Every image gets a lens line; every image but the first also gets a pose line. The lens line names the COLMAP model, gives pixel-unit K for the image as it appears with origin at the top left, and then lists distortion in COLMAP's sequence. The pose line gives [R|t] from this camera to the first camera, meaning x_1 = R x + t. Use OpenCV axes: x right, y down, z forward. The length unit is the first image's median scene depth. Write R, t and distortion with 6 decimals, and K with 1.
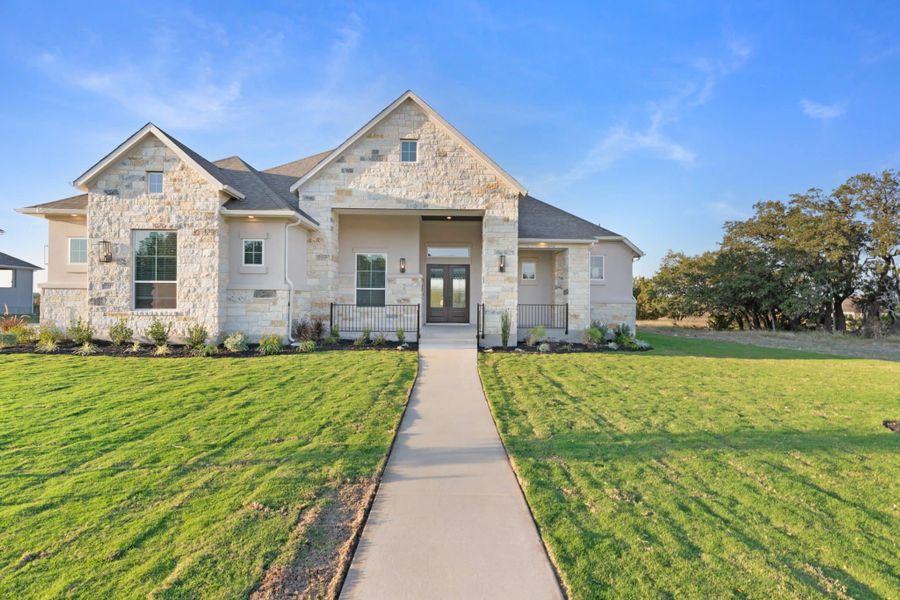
lens RADIAL K [[445.8, 0, 445.0], [0, 445.8, 298.6], [0, 0, 1]] dist [-0.001418, -0.000630]
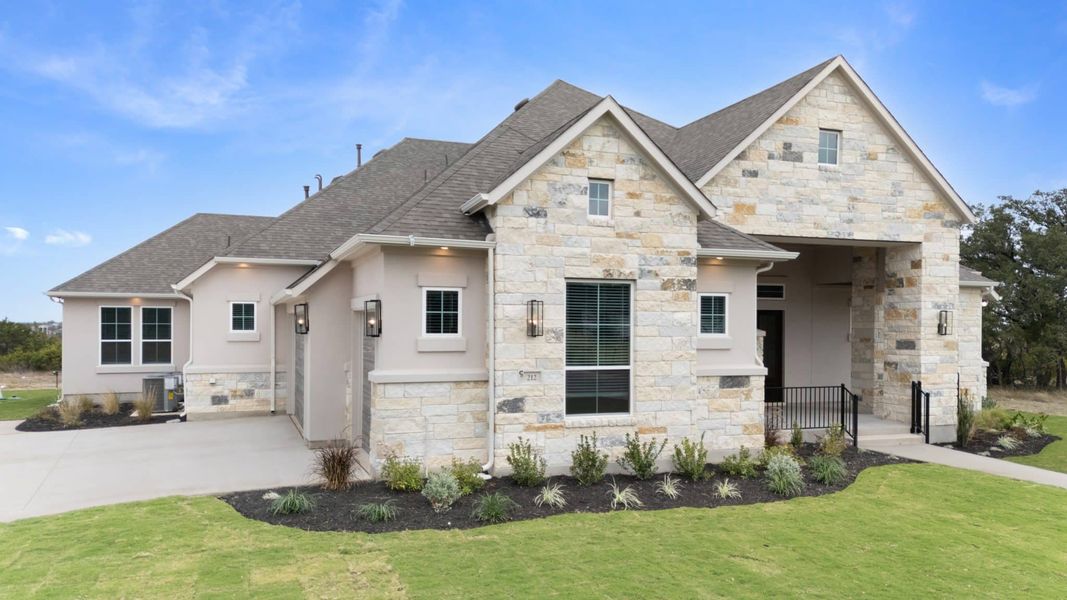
lens RADIAL K [[791.5, 0, 504.8], [0, 791.5, 330.9], [0, 0, 1]] dist [0.075690, -0.076499]
pose [[0.949489, -0.004180, 0.313772, -0.897983], [-0.000648, 0.999883, 0.015281, -0.083881], [-0.313799, -0.014712, 0.949375, 0.041814]]
